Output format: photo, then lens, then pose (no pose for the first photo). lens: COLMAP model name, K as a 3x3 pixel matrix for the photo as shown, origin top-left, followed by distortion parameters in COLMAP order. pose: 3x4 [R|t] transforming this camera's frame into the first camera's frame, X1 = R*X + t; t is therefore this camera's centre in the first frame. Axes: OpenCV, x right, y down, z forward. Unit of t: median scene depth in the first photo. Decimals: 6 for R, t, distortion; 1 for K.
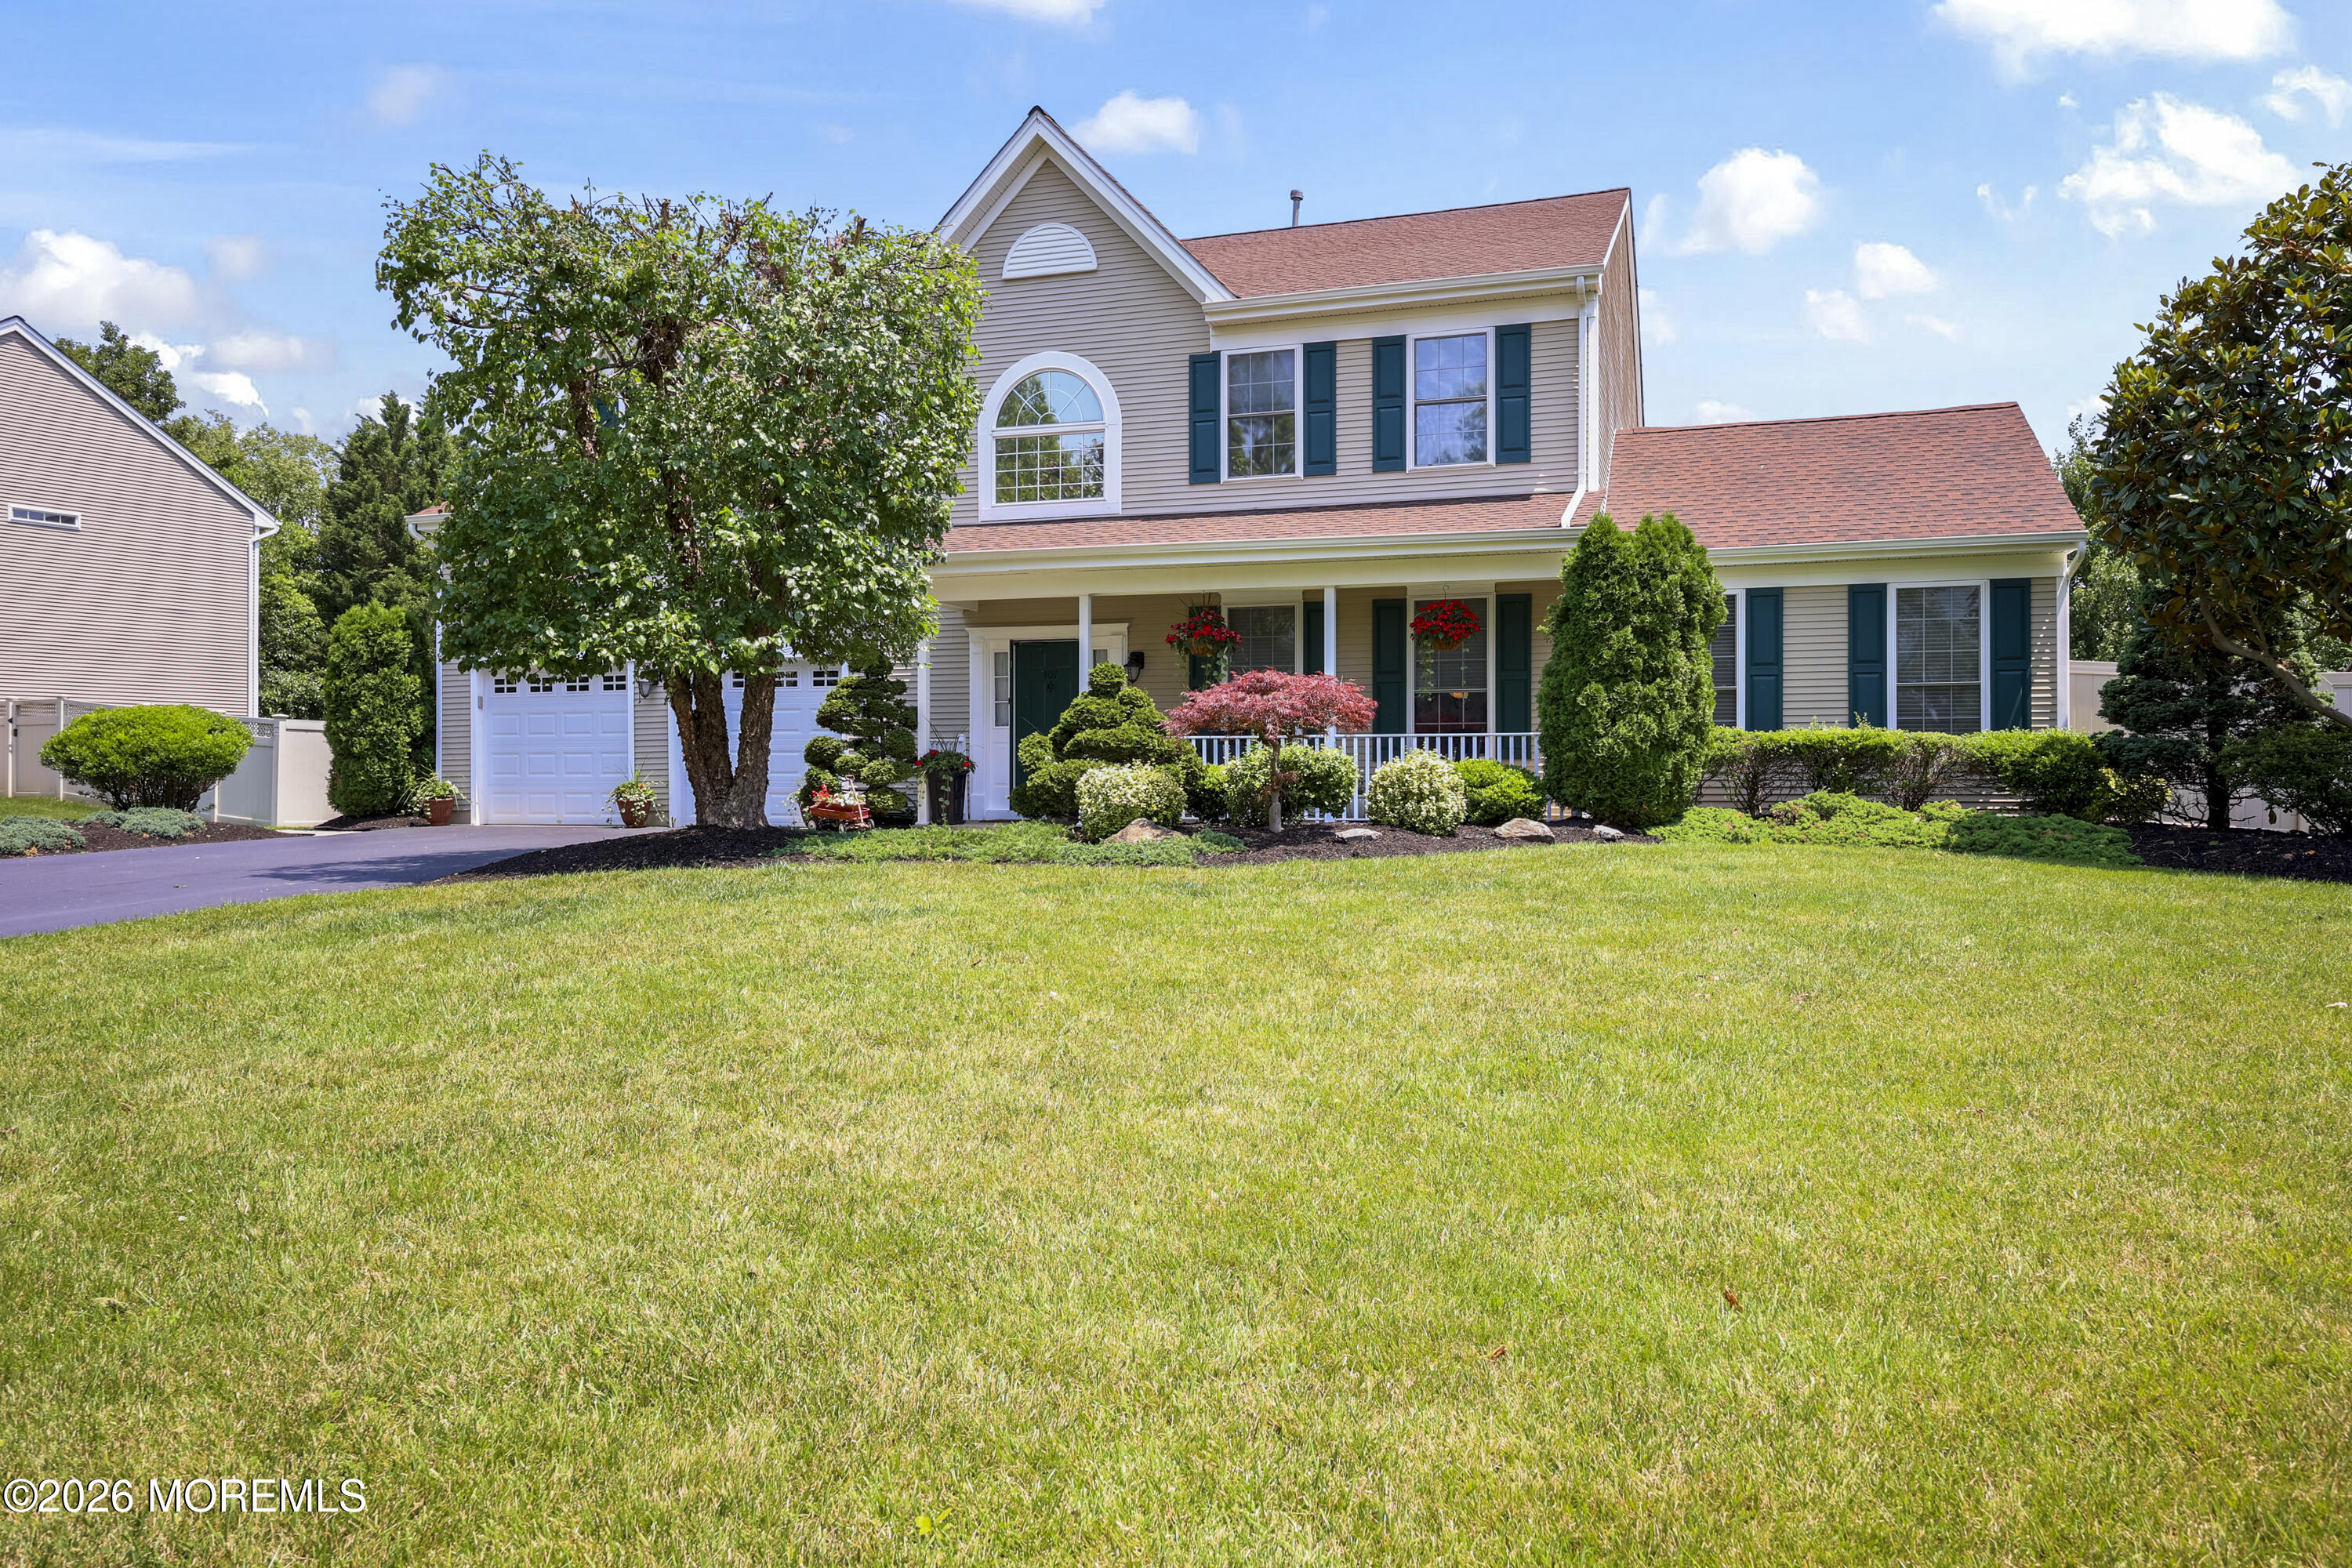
lens RADIAL K [[1621.5, 0, 1176.0], [0, 1621.5, 784.0], [0, 0, 1]] dist [-0.000188, -0.005176]
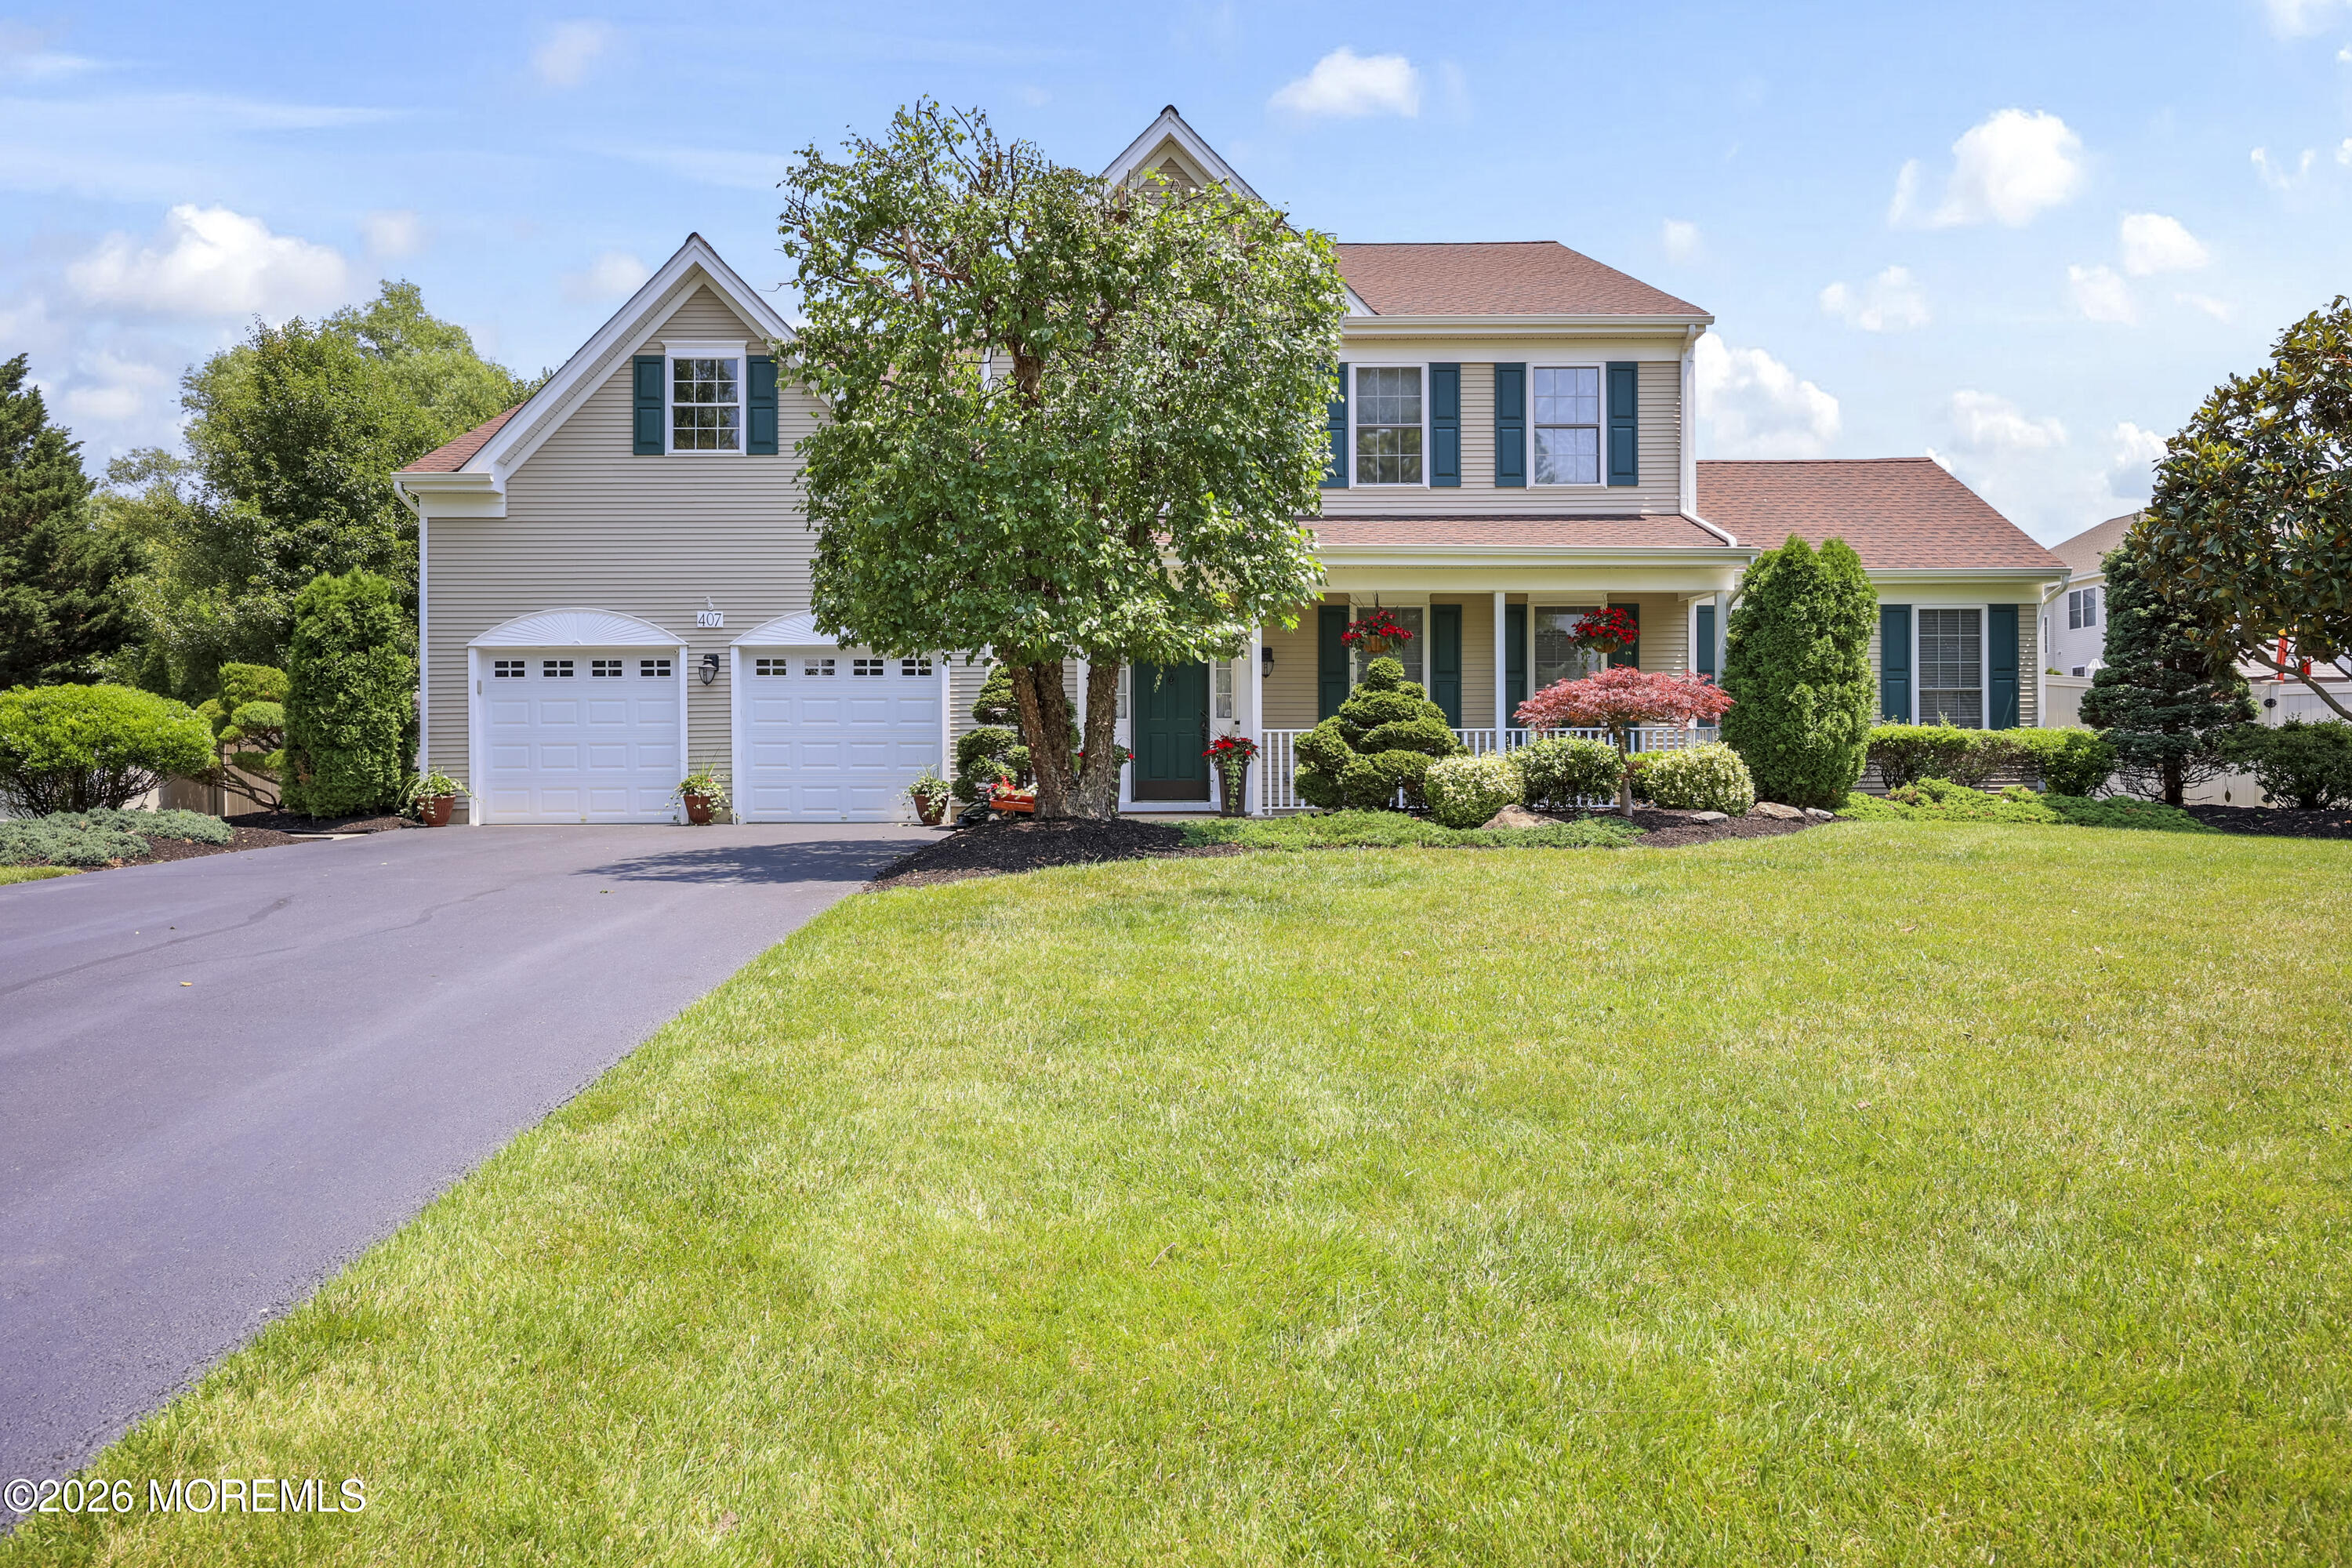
lens RADIAL K [[1621.5, 0, 1176.0], [0, 1621.5, 784.0], [0, 0, 1]] dist [-0.000188, -0.005176]
pose [[0.946621, -0.004432, 0.322319, -0.435210], [0.004483, 0.999990, 0.000582, 0.004835], [-0.322318, 0.000894, 0.946631, 0.043783]]
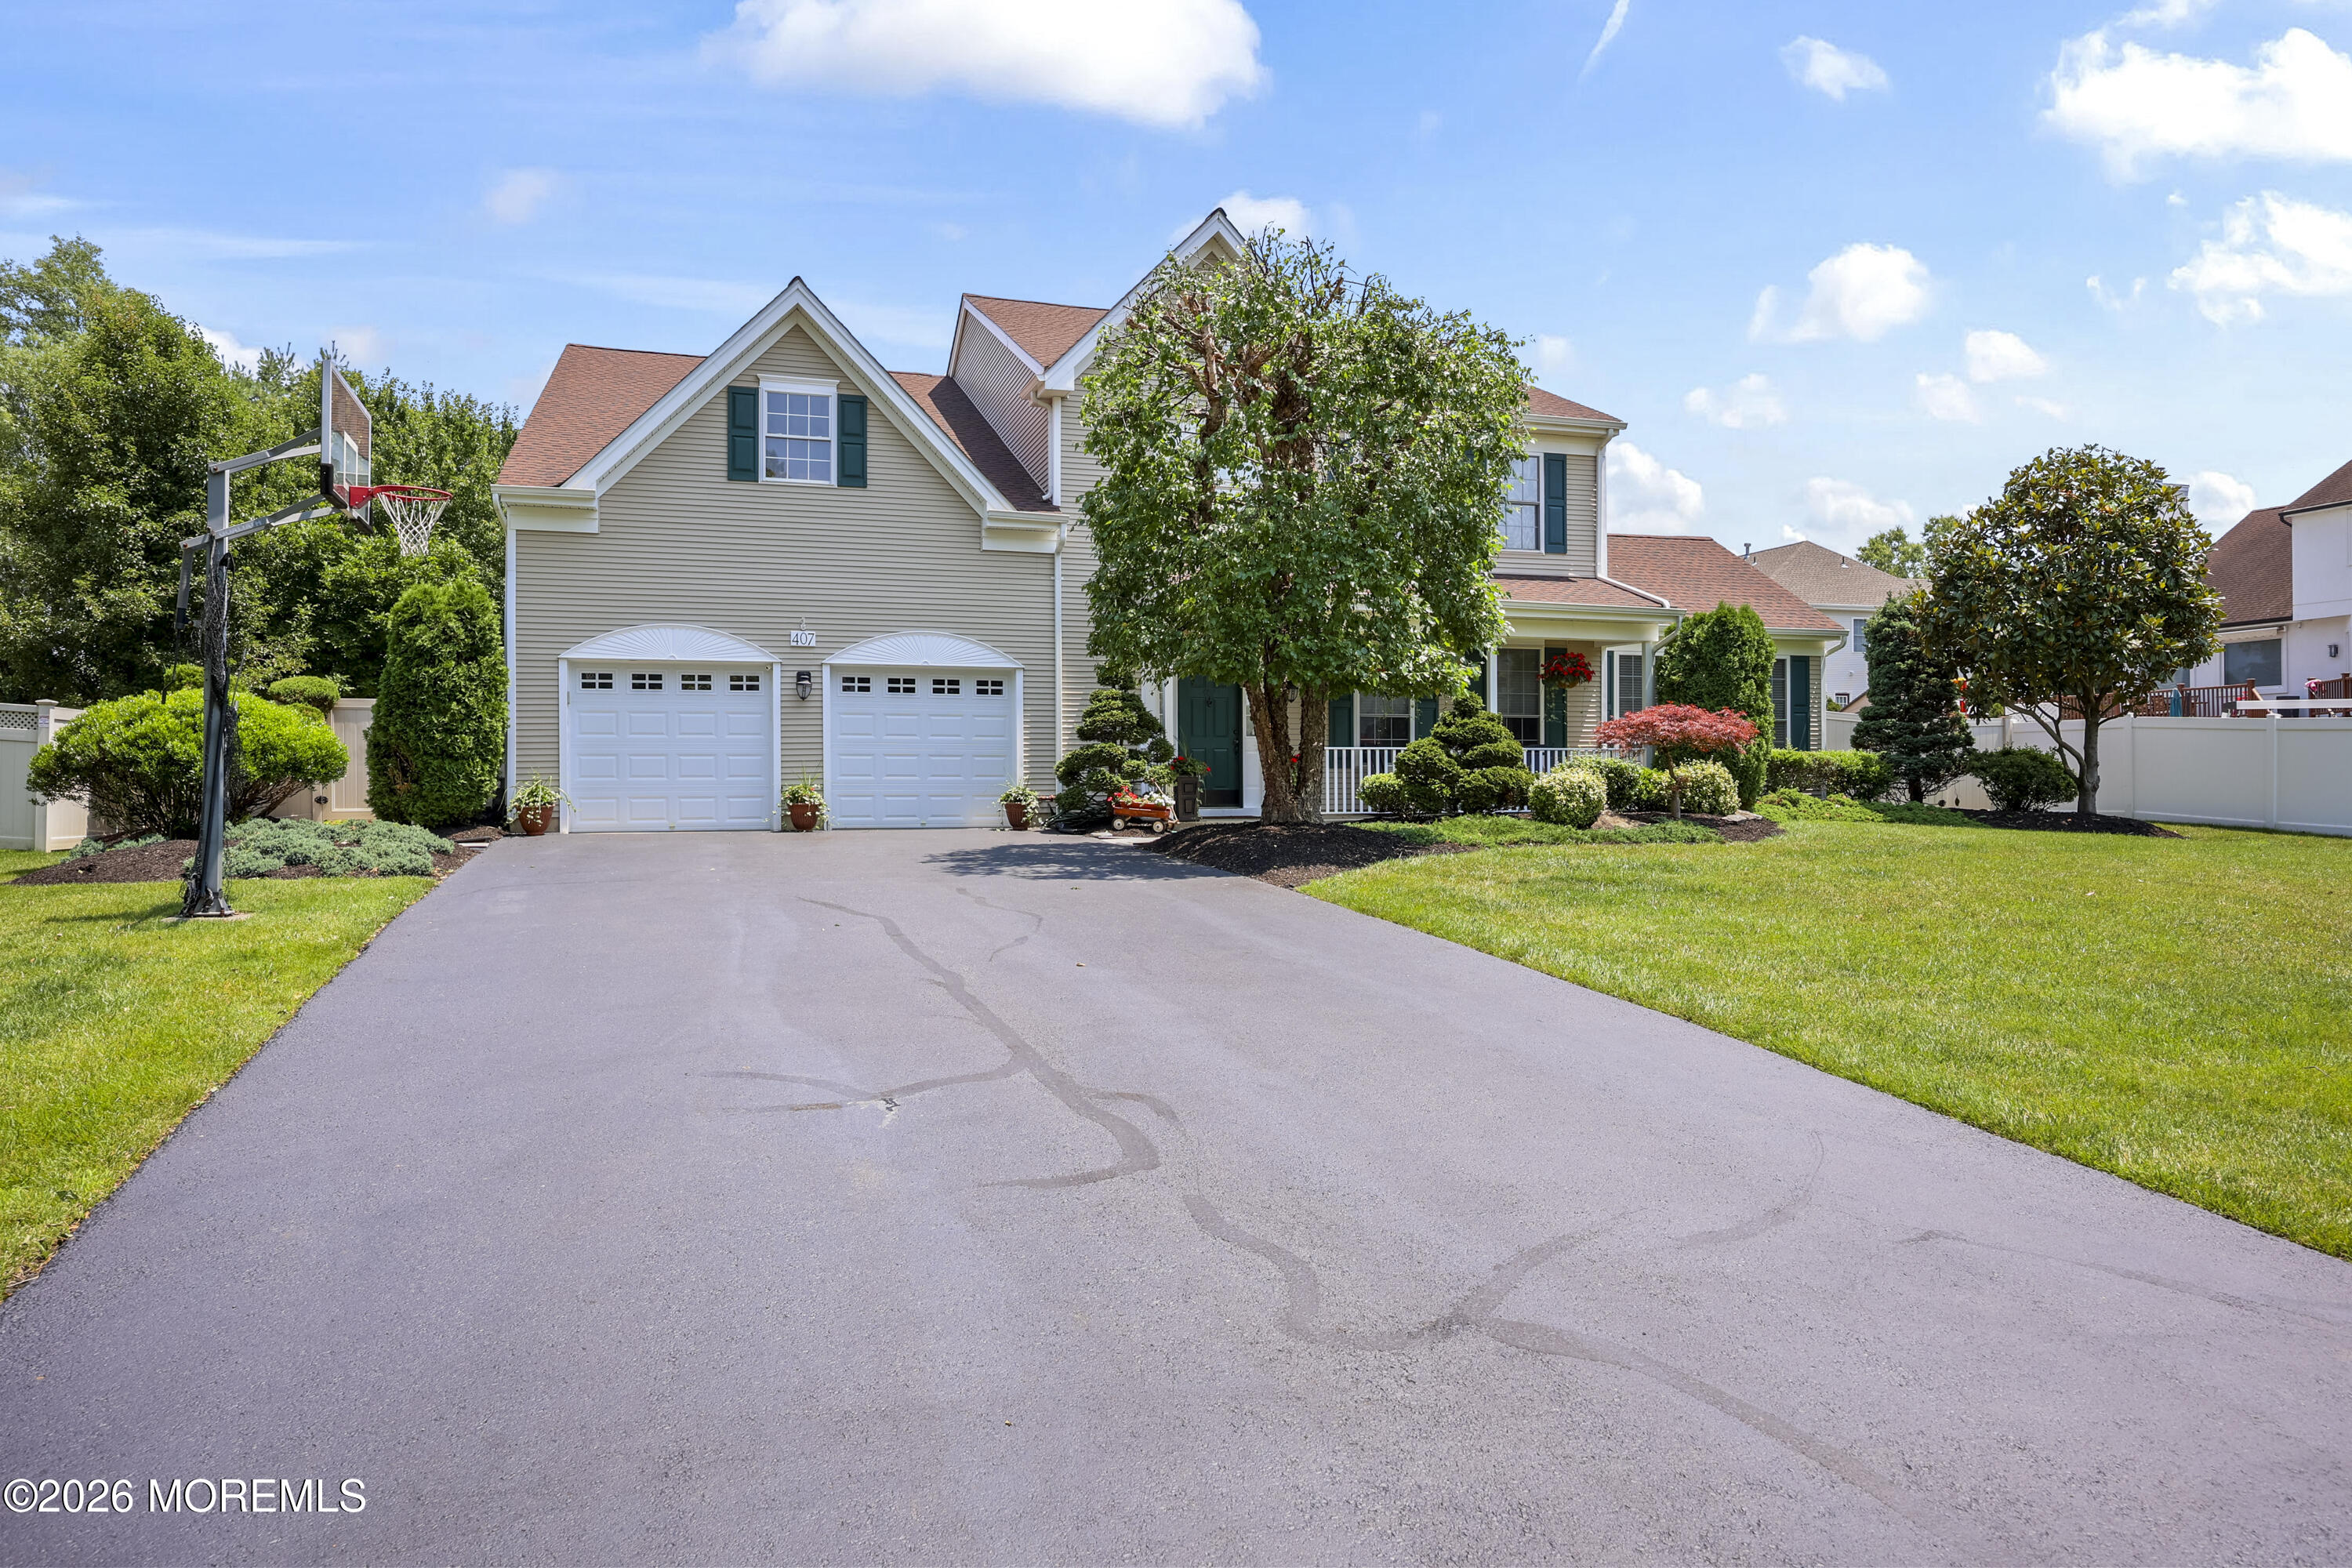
lens RADIAL K [[1543.4, 0, 1192.4], [0, 1543.4, 784.5], [0, 0, 1]] dist [0.001618, 0.001247]
pose [[0.804688, -0.002165, 0.593693, -0.812781], [0.003628, 0.999993, -0.001271, 0.000432], [-0.593686, 0.003177, 0.804690, 0.120285]]
